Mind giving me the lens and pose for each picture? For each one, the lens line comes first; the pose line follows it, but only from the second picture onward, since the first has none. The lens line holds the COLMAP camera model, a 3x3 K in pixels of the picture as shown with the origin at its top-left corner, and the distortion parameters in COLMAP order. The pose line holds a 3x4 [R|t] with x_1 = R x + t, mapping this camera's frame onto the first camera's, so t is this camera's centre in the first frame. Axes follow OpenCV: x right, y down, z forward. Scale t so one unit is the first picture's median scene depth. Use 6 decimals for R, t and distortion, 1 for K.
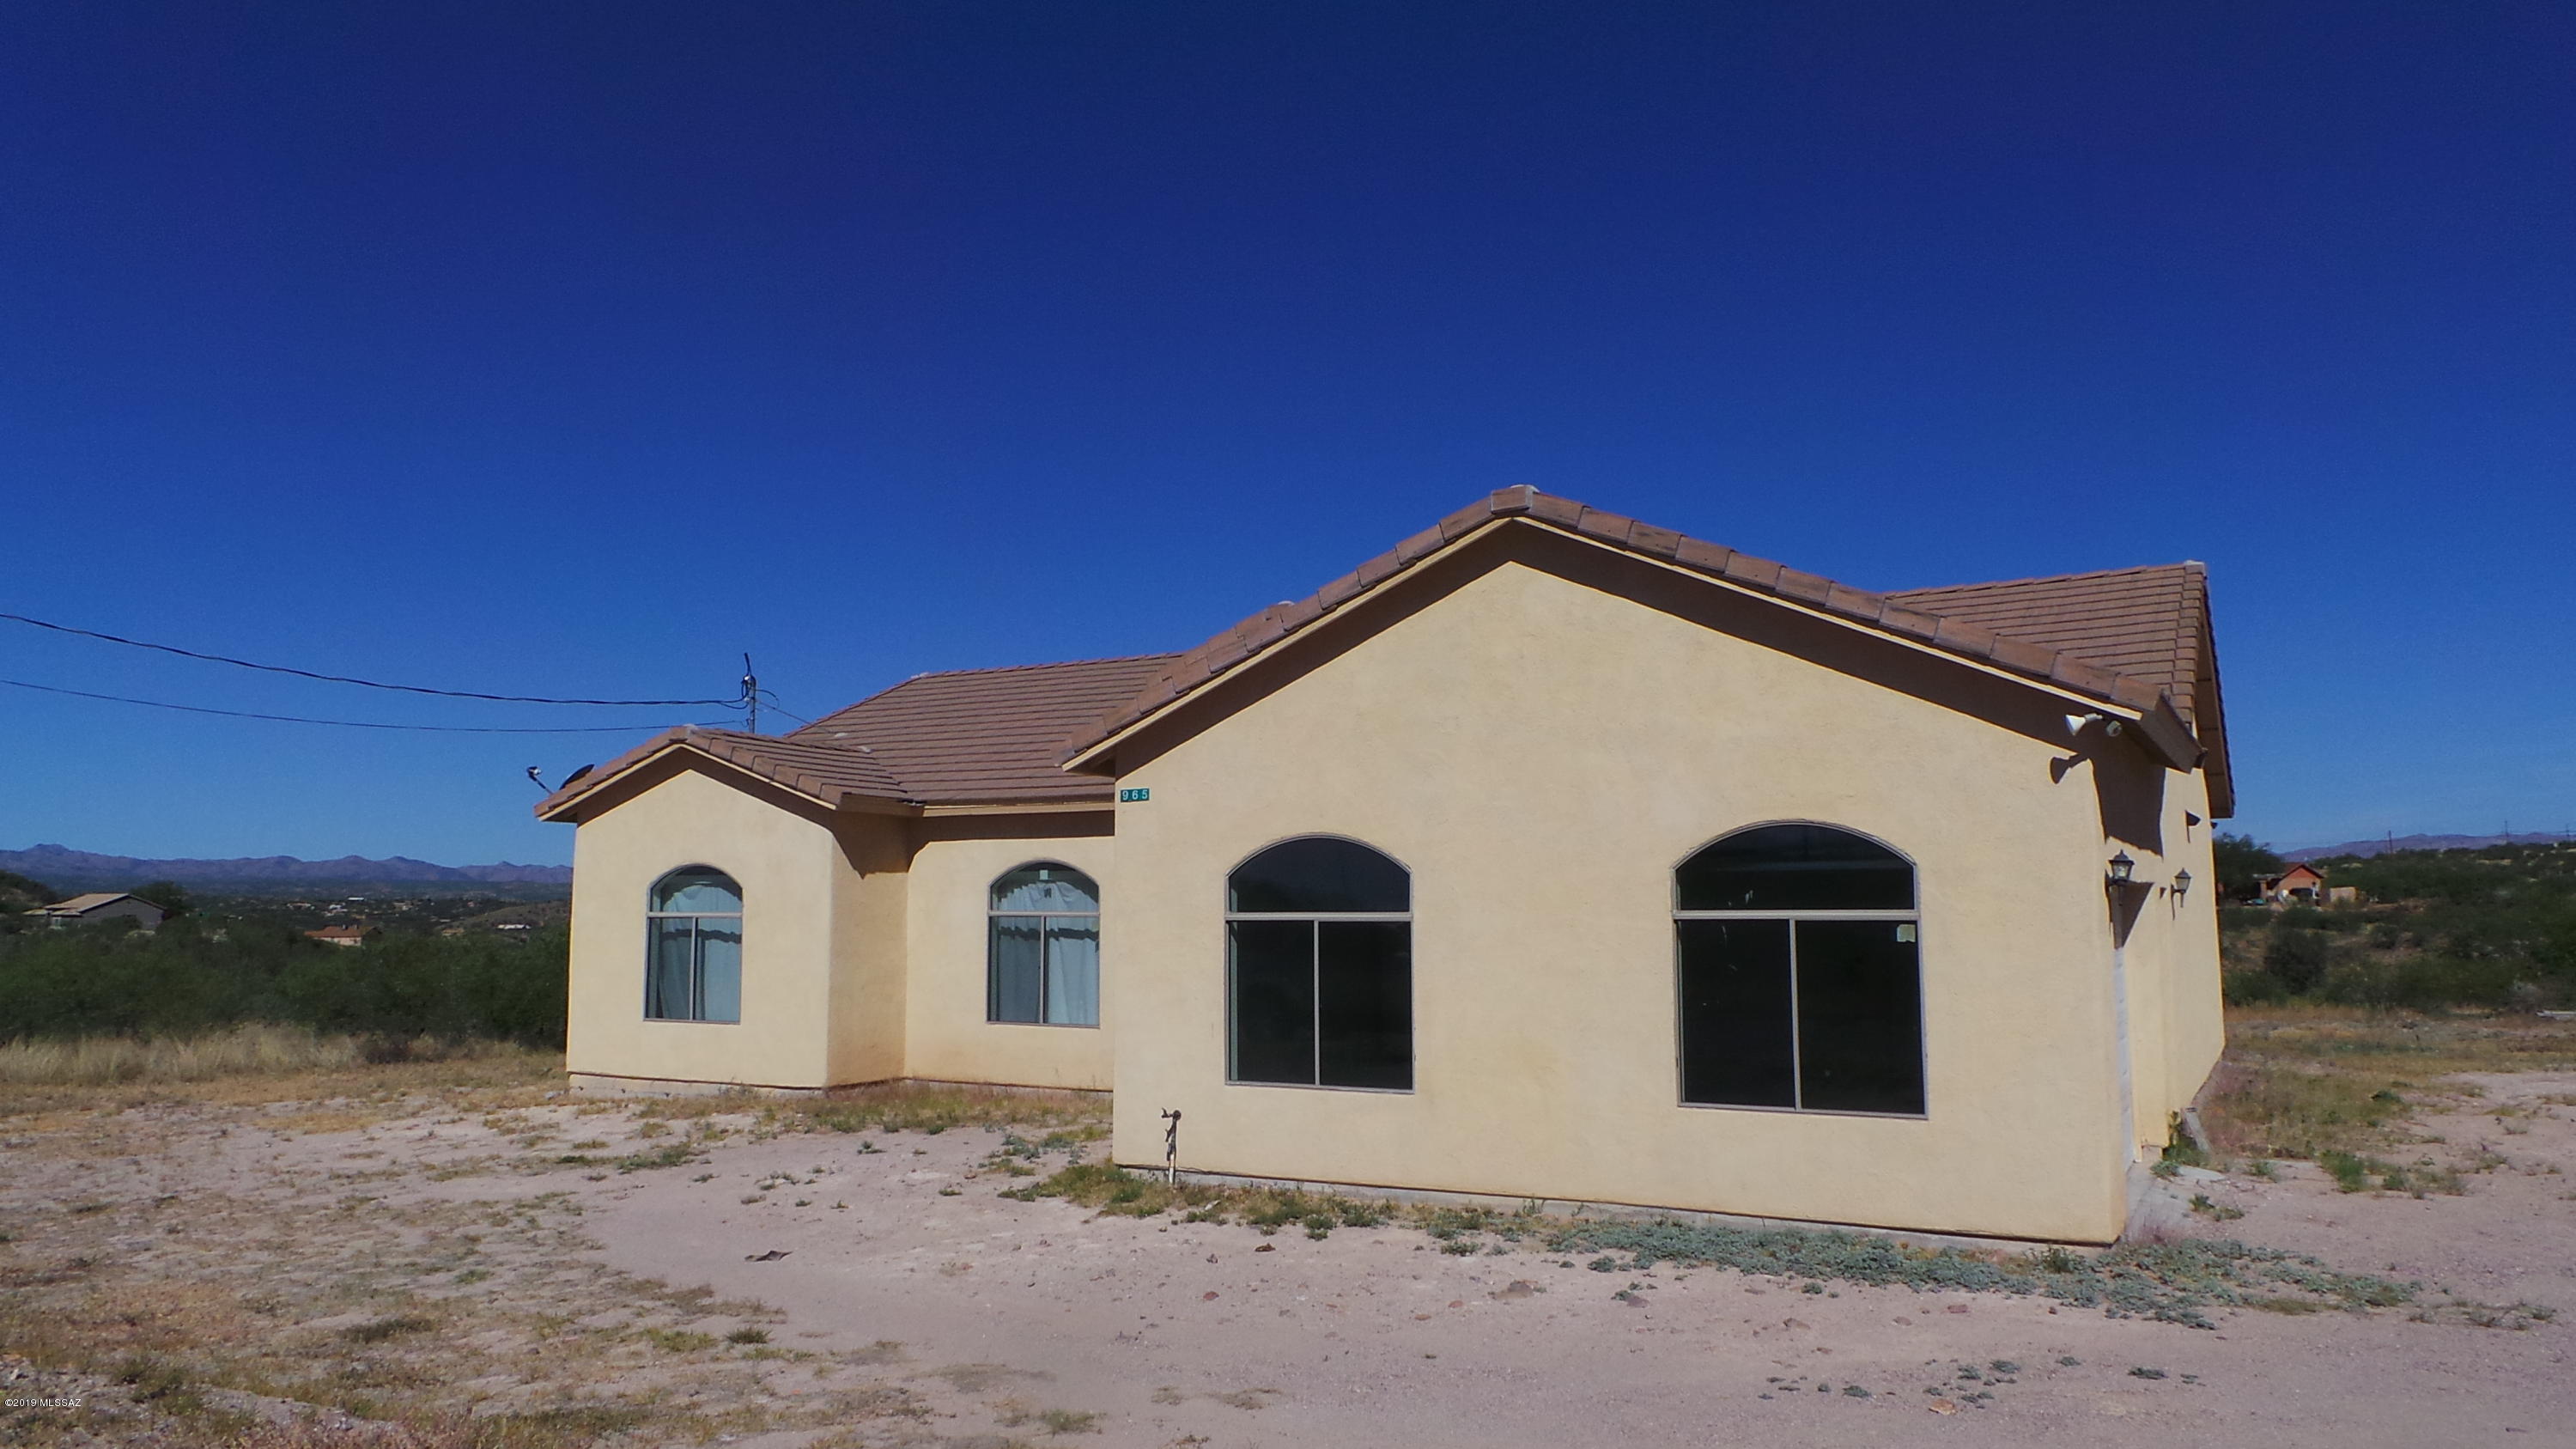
lens RADIAL K [[1811.8, 0, 1266.7], [0, 1811.8, 720.2], [0, 0, 1]] dist [0.001988, 0.014649]
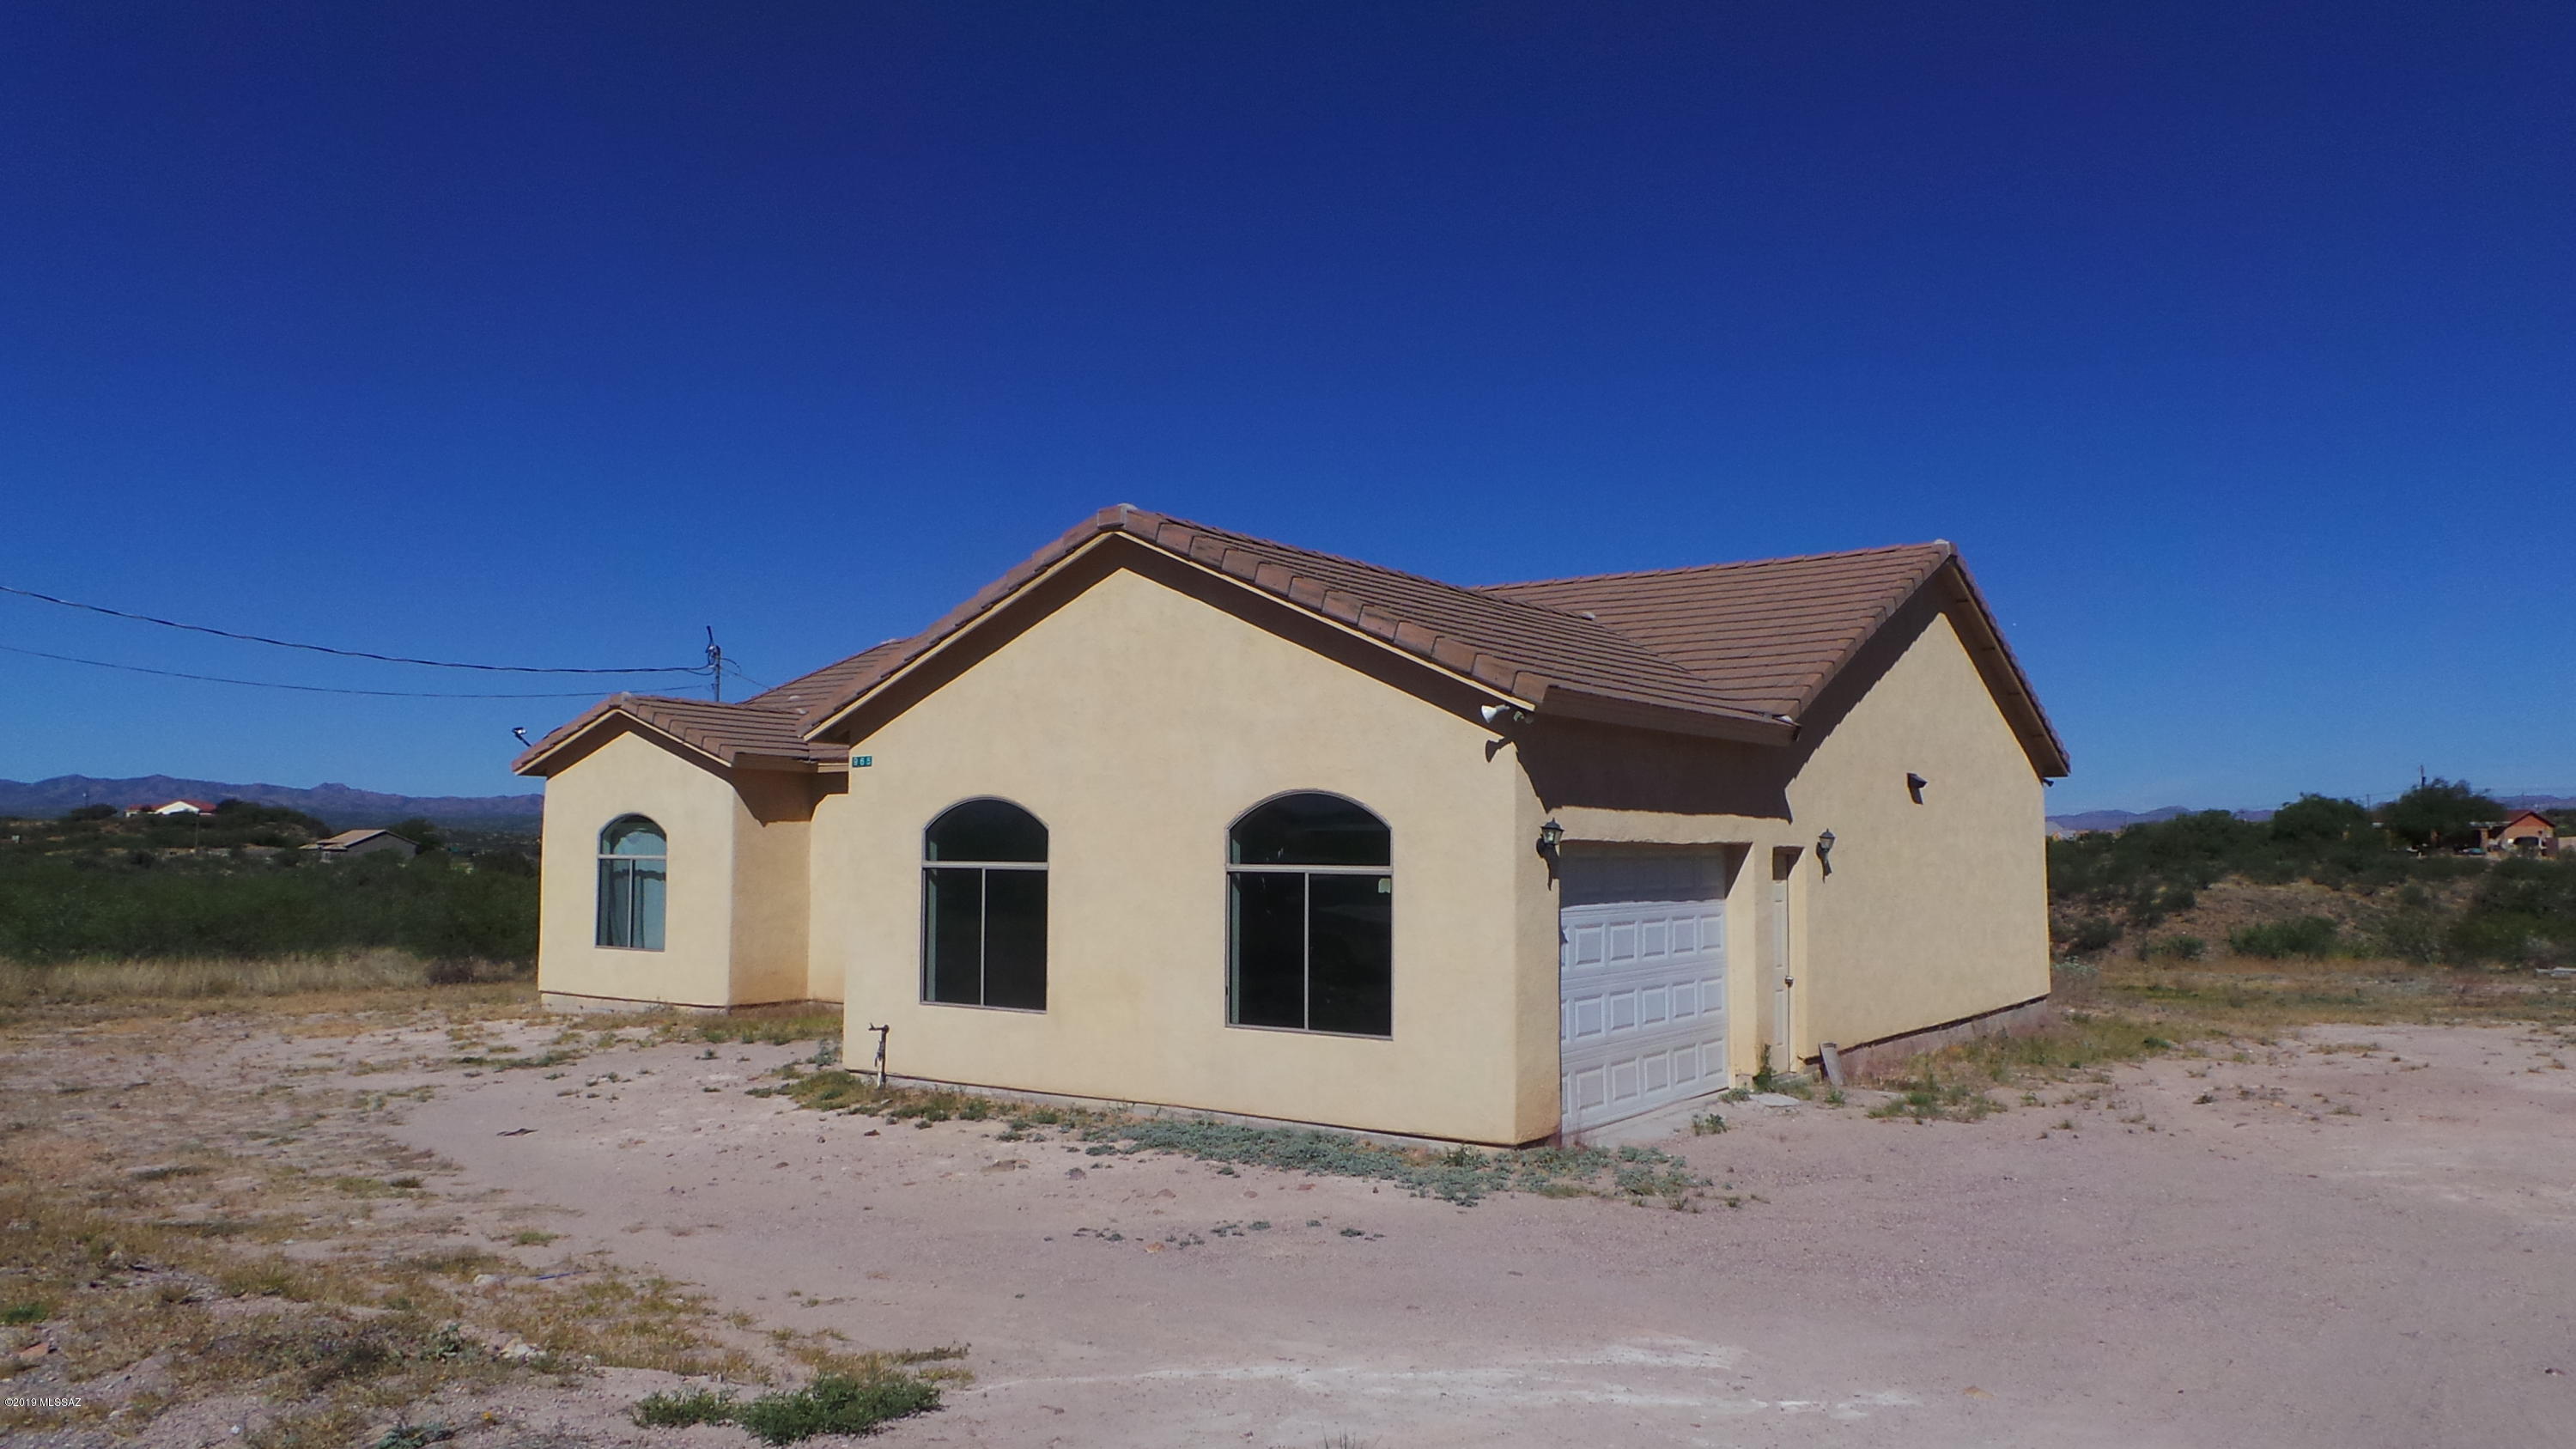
lens RADIAL K [[1811.8, 0, 1285.1], [0, 1811.8, 748.8], [0, 0, 1]] dist [0.001988, 0.014649]
pose [[0.994540, 0.001717, -0.104342, 0.228643], [0.003350, 0.998824, 0.048370, -0.016904], [0.104302, -0.048455, 0.993365, -0.104482]]
